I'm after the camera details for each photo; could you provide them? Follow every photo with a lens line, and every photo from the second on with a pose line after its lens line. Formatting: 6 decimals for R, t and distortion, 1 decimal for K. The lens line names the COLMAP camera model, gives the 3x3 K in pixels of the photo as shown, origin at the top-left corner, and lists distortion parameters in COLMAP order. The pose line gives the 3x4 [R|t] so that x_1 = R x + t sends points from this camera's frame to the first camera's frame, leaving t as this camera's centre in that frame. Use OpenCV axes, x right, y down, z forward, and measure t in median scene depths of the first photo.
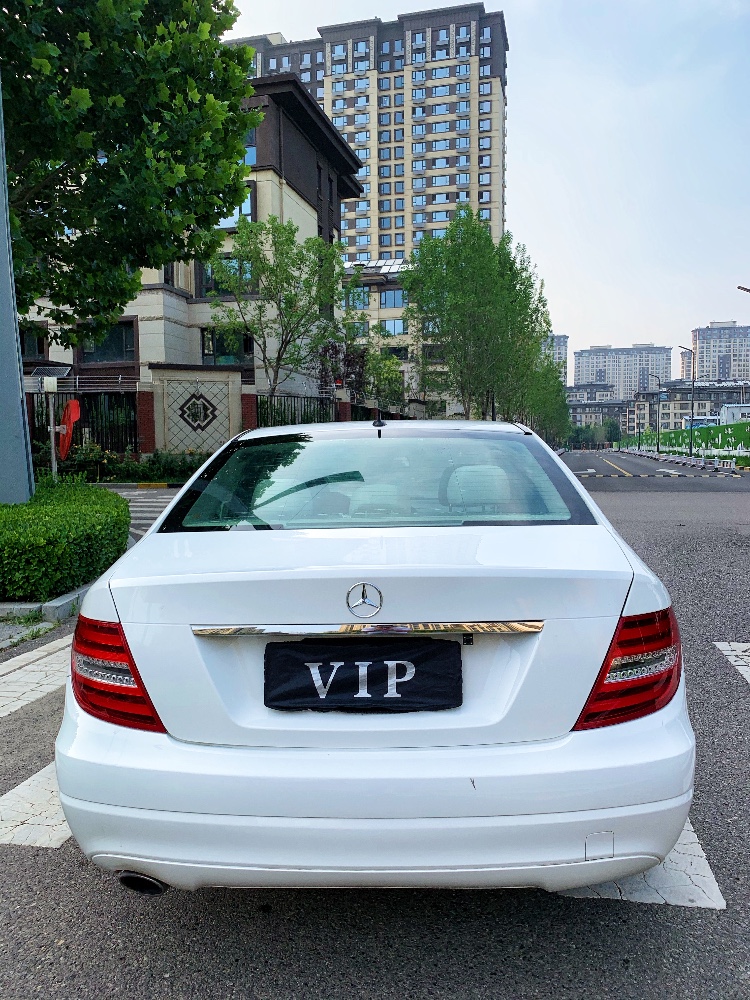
lens RADIAL K [[767.9, 0, 378.6], [0, 767.9, 499.0], [0, 0, 1]] dist [0.021446, -0.030838]
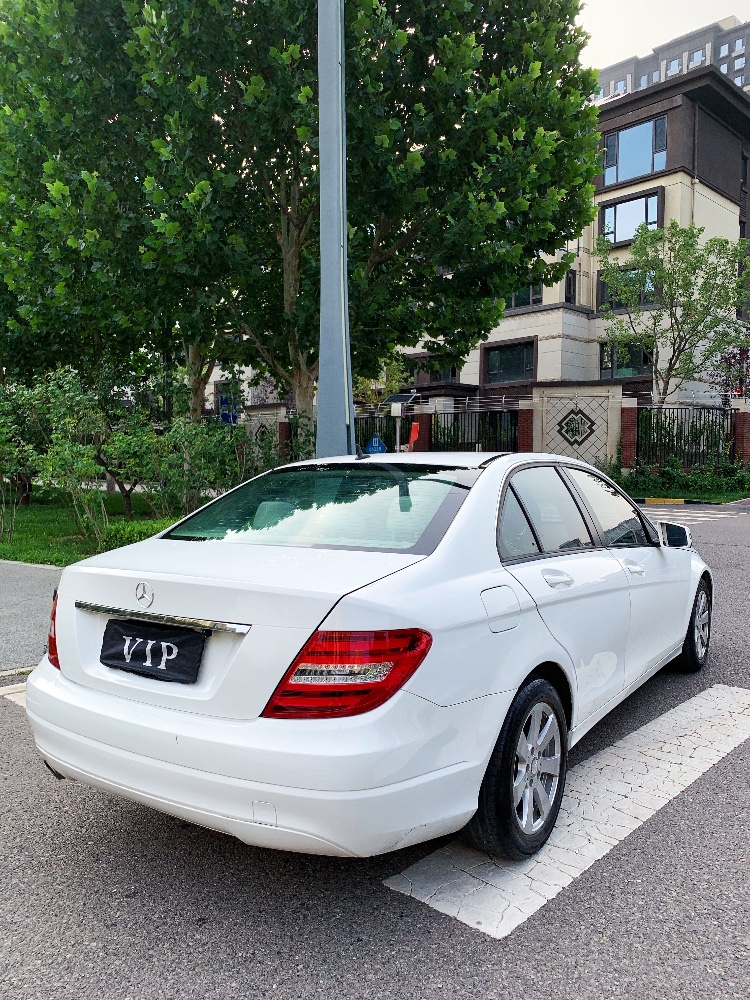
lens RADIAL K [[767.9, 0, 383.9], [0, 767.9, 499.6], [0, 0, 1]] dist [0.021446, -0.030838]
pose [[0.851644, 0.031251, -0.523188, 0.071369], [-0.039058, 0.999229, -0.003893, -0.003288], [0.522663, 0.023750, 0.852209, 0.003300]]
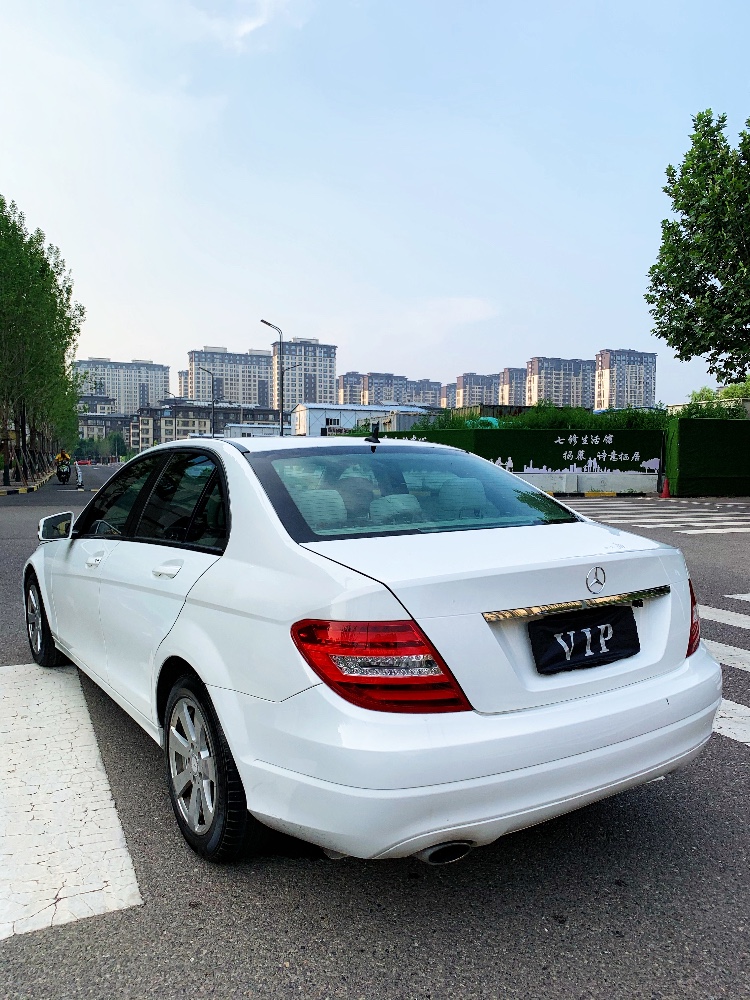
lens RADIAL K [[767.9, 0, 374.5], [0, 767.9, 498.0], [0, 0, 1]] dist [0.021446, -0.030838]
pose [[0.804889, -0.009916, 0.593343, -0.073722], [0.021507, 0.999691, -0.012468, 0.000132], [-0.593036, 0.022797, 0.804853, 0.011463]]
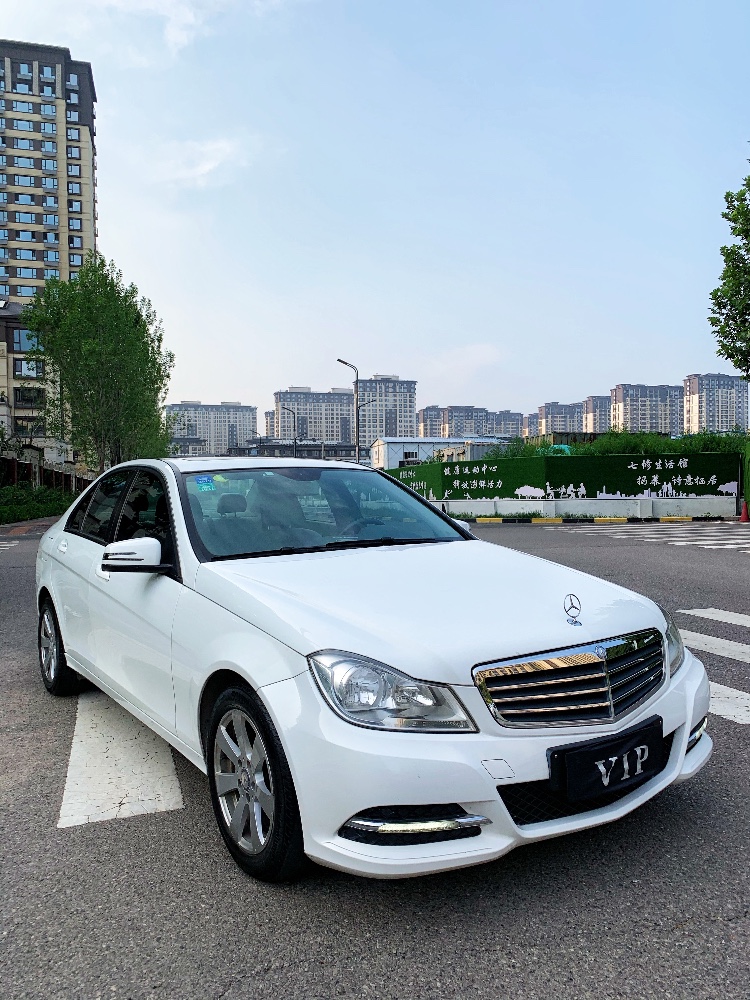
lens RADIAL K [[767.9, 0, 380.4], [0, 767.9, 496.8], [0, 0, 1]] dist [0.021446, -0.030838]
pose [[0.861756, -0.001097, 0.507321, -0.076148], [0.037646, 0.997379, -0.061790, 0.007503], [-0.505924, 0.072346, 0.859539, -0.018206]]
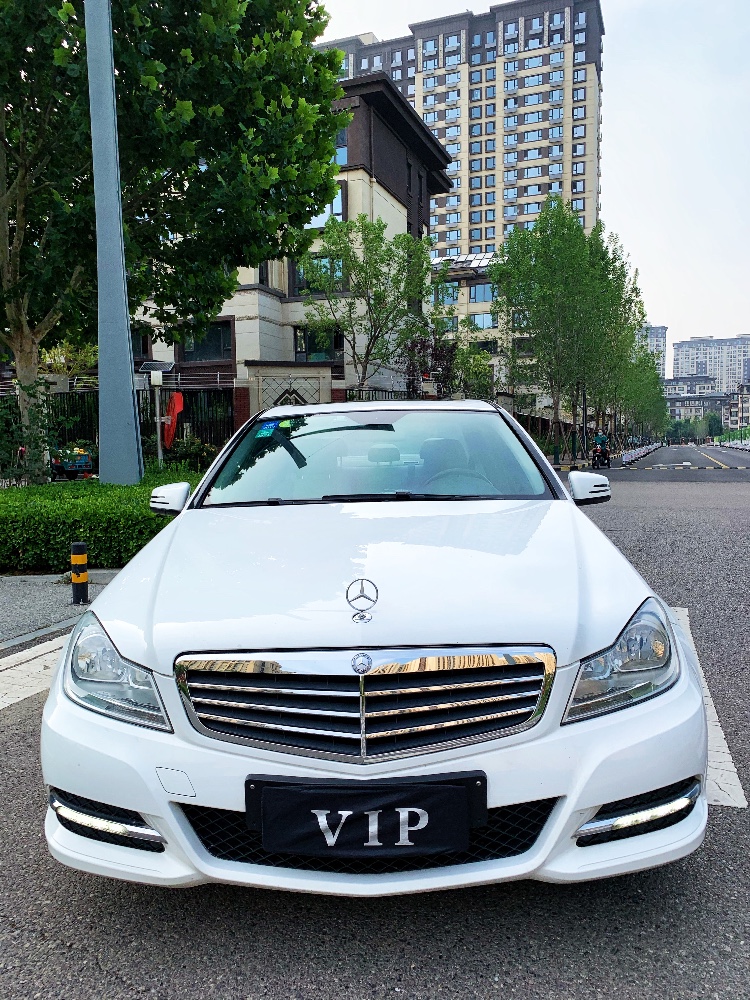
lens RADIAL K [[767.9, 0, 377.4], [0, 767.9, 501.7], [0, 0, 1]] dist [0.021446, -0.030838]
pose [[0.992998, 0.004043, -0.118061, 0.004217], [-0.003247, 0.999971, 0.006929, 0.007177], [0.118086, -0.006497, 0.992982, -0.015438]]
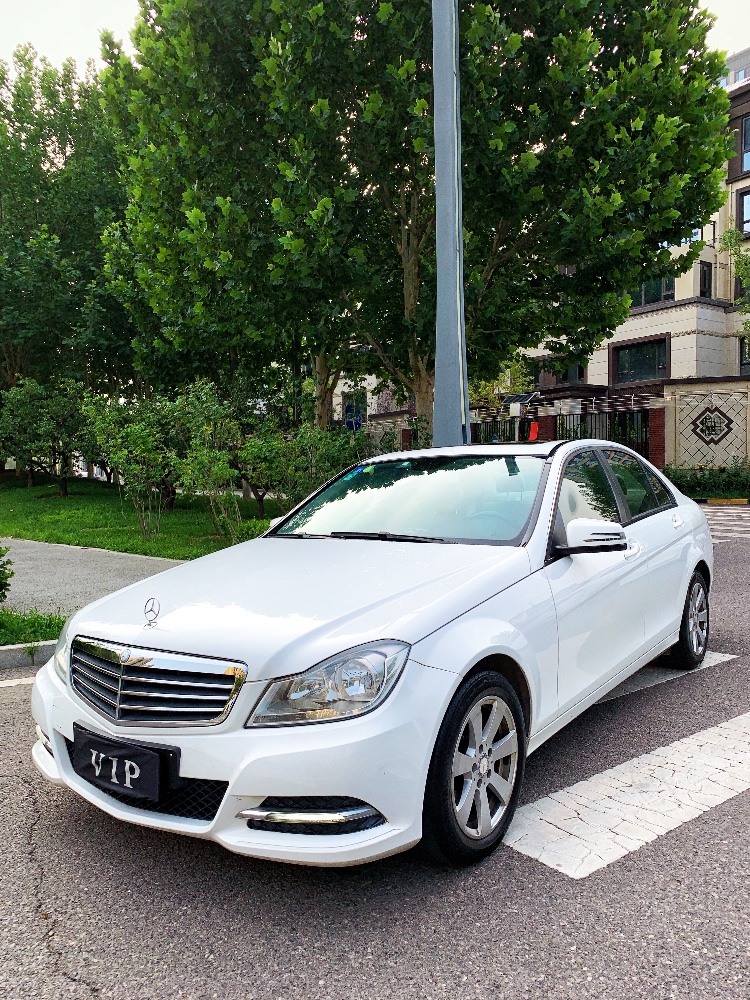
lens RADIAL K [[767.9, 0, 374.9], [0, 767.9, 500.5], [0, 0, 1]] dist [0.021446, -0.030838]
pose [[0.745781, 0.018022, -0.665947, 0.081647], [-0.031915, 0.999453, -0.008694, 0.002224], [0.665426, 0.027737, 0.745948, -0.000771]]
